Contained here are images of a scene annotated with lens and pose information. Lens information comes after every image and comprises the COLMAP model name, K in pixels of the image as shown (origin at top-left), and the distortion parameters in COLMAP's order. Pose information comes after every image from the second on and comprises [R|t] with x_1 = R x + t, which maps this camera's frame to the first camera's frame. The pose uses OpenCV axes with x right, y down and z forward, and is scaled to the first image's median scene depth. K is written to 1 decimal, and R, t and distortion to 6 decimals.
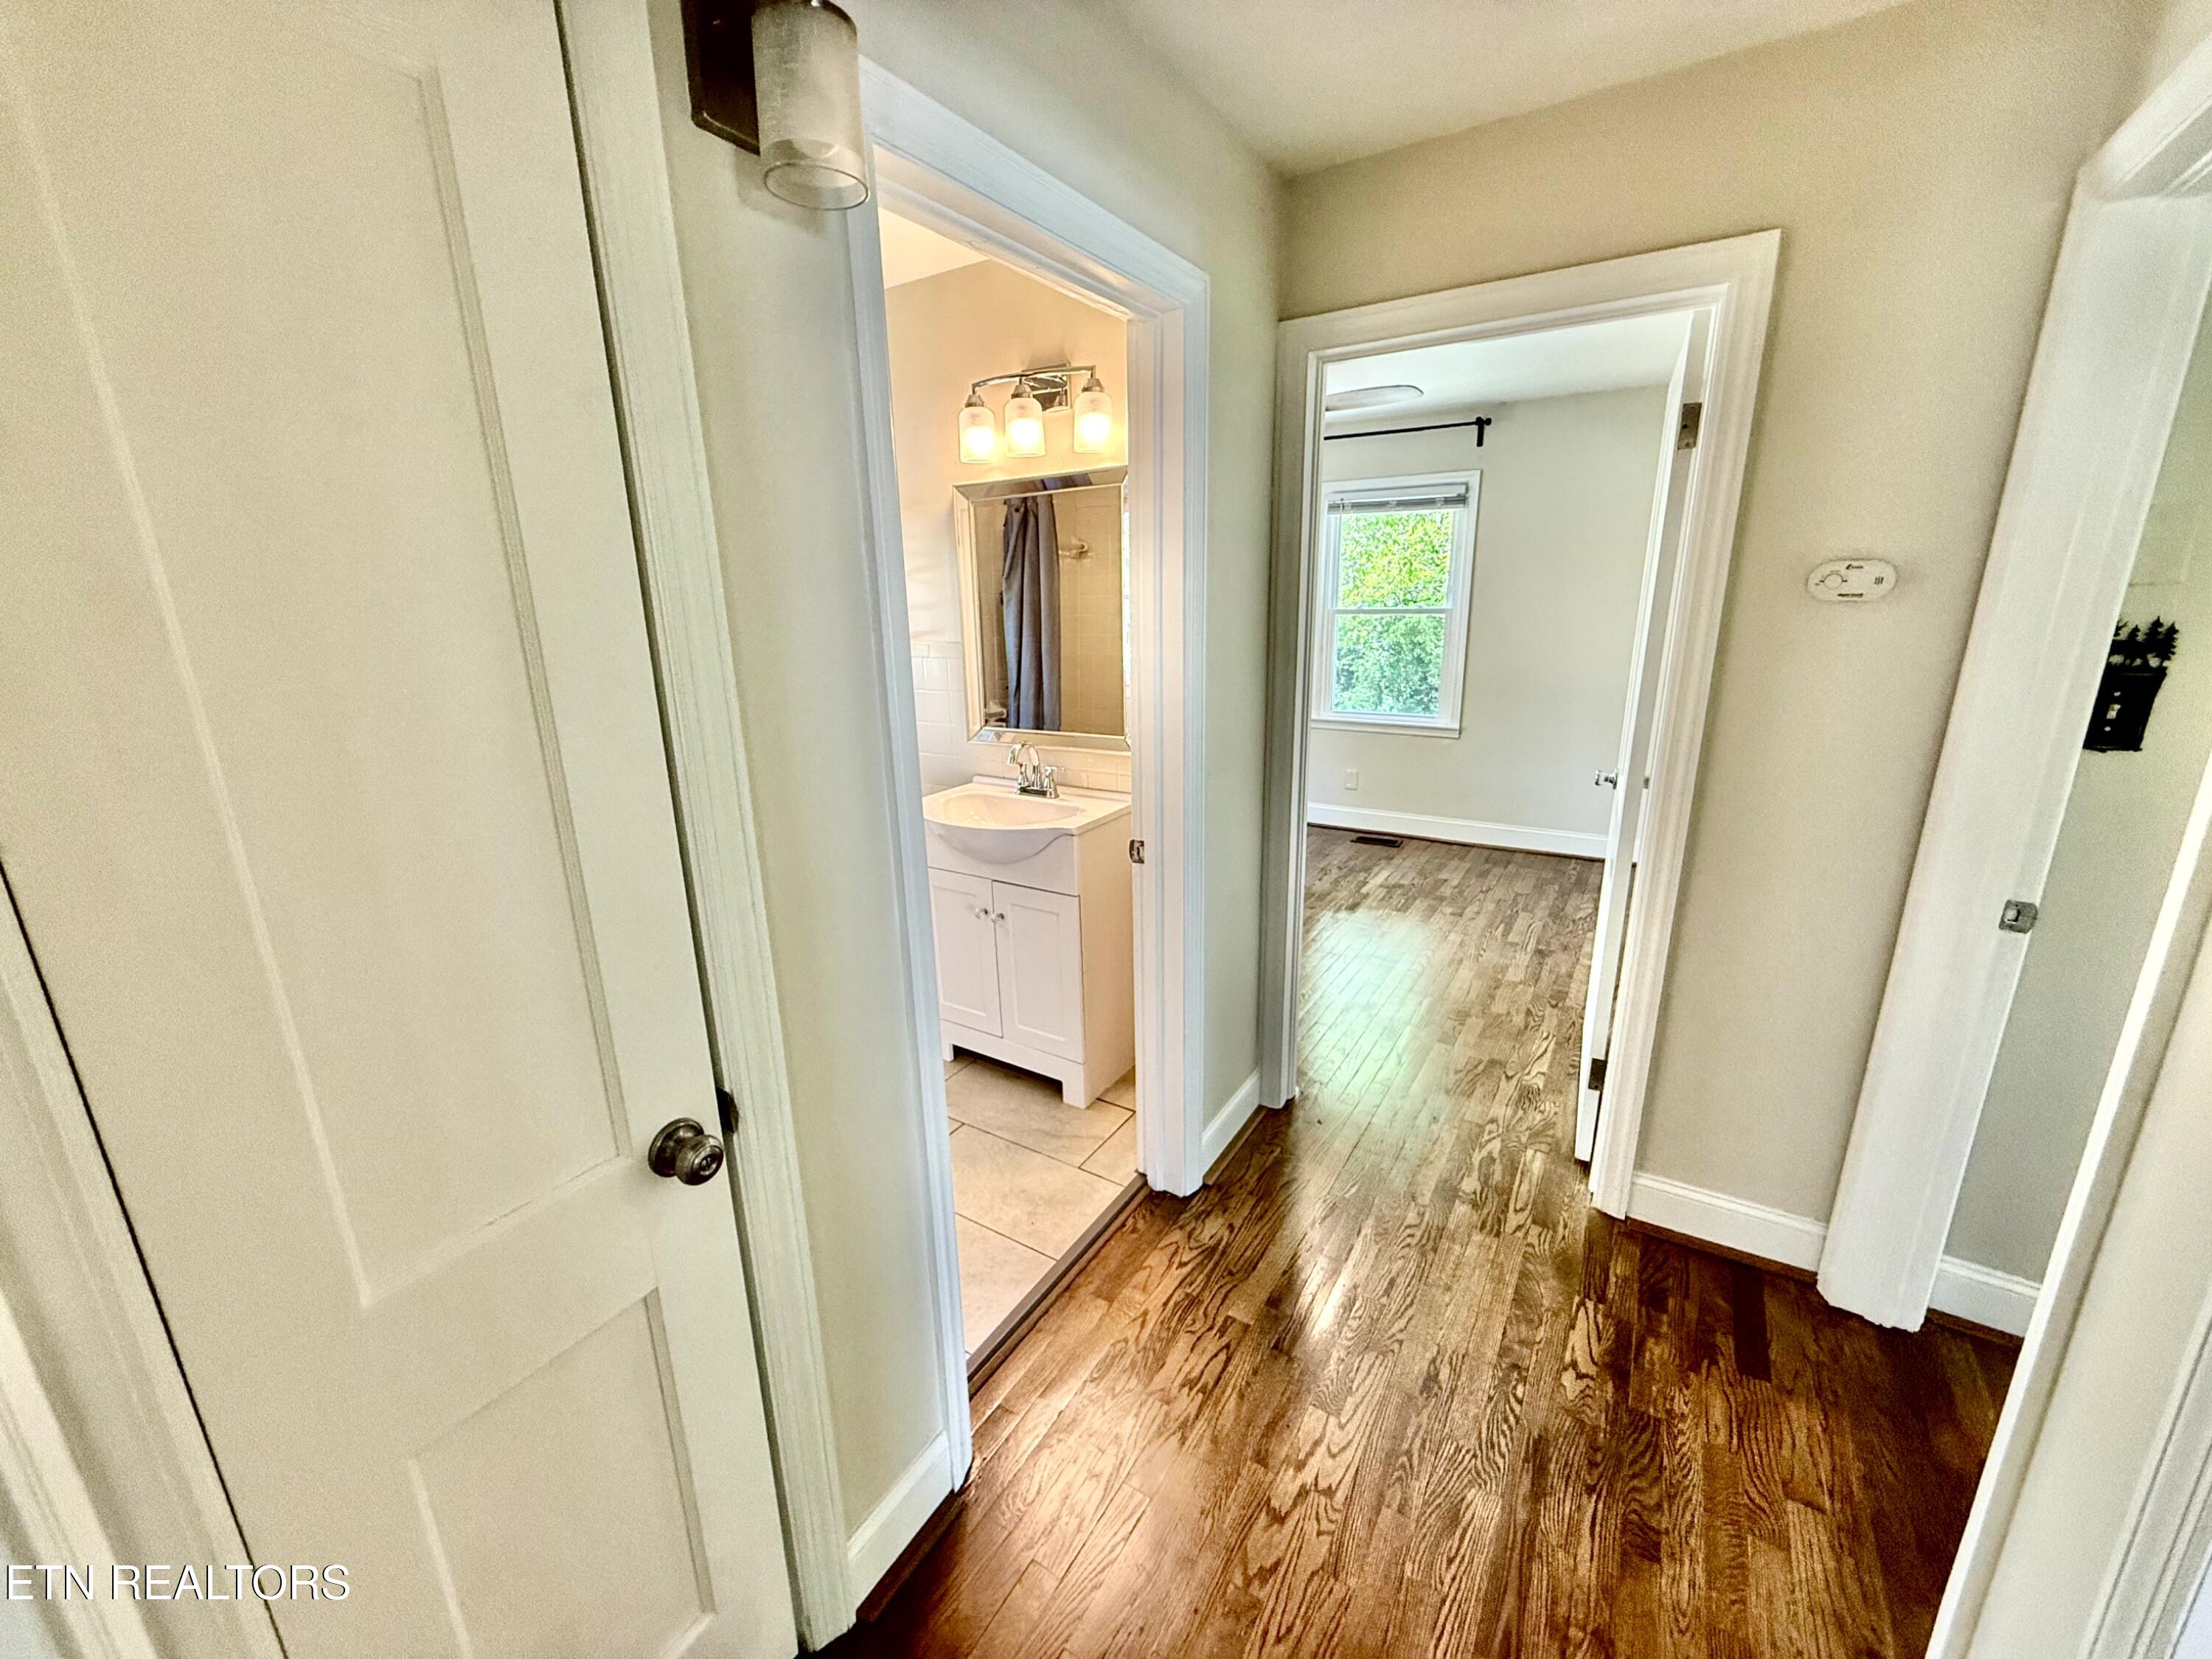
lens RADIAL K [[876.5, 0, 1111.8], [0, 876.5, 822.9], [0, 0, 1]] dist [0.001622, -0.001126]
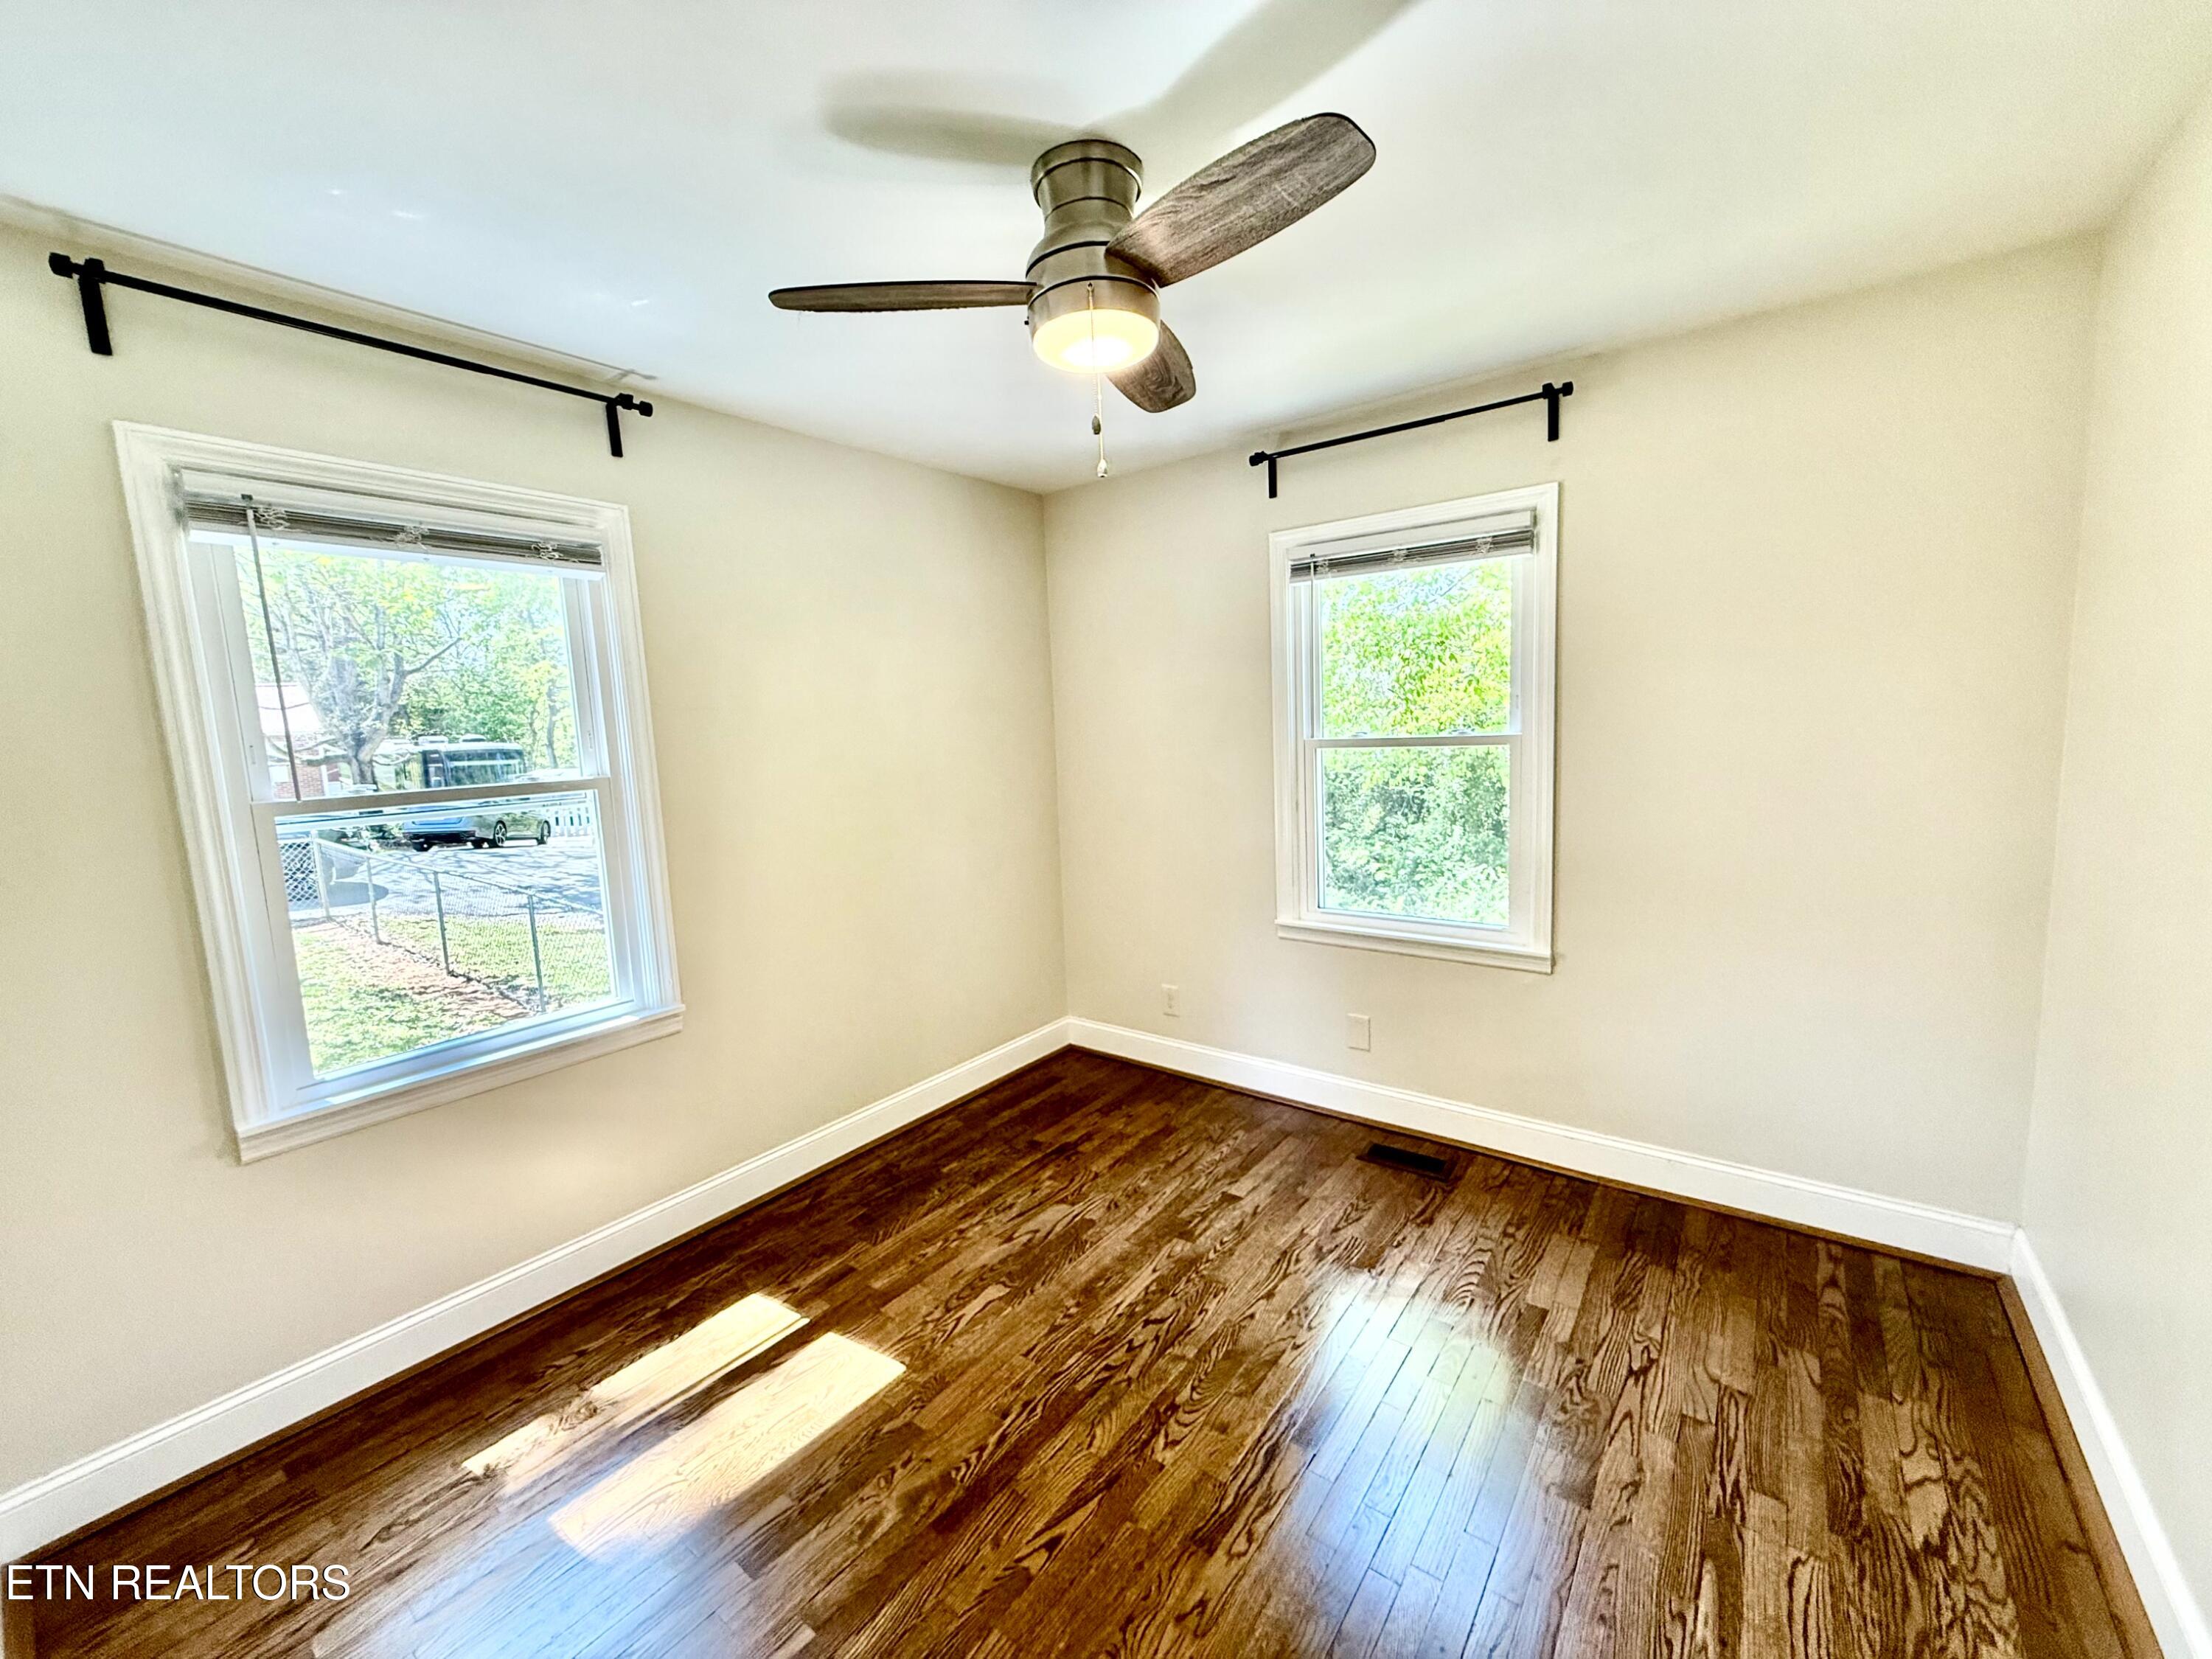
lens RADIAL K [[876.5, 0, 1107.5], [0, 876.5, 829.9], [0, 0, 1]] dist [0.001622, -0.001126]
pose [[0.995448, -0.015050, -0.094107, 0.196765], [0.002120, 0.990705, -0.136013, -0.120749], [0.095280, 0.135194, 0.986227, 0.481636]]
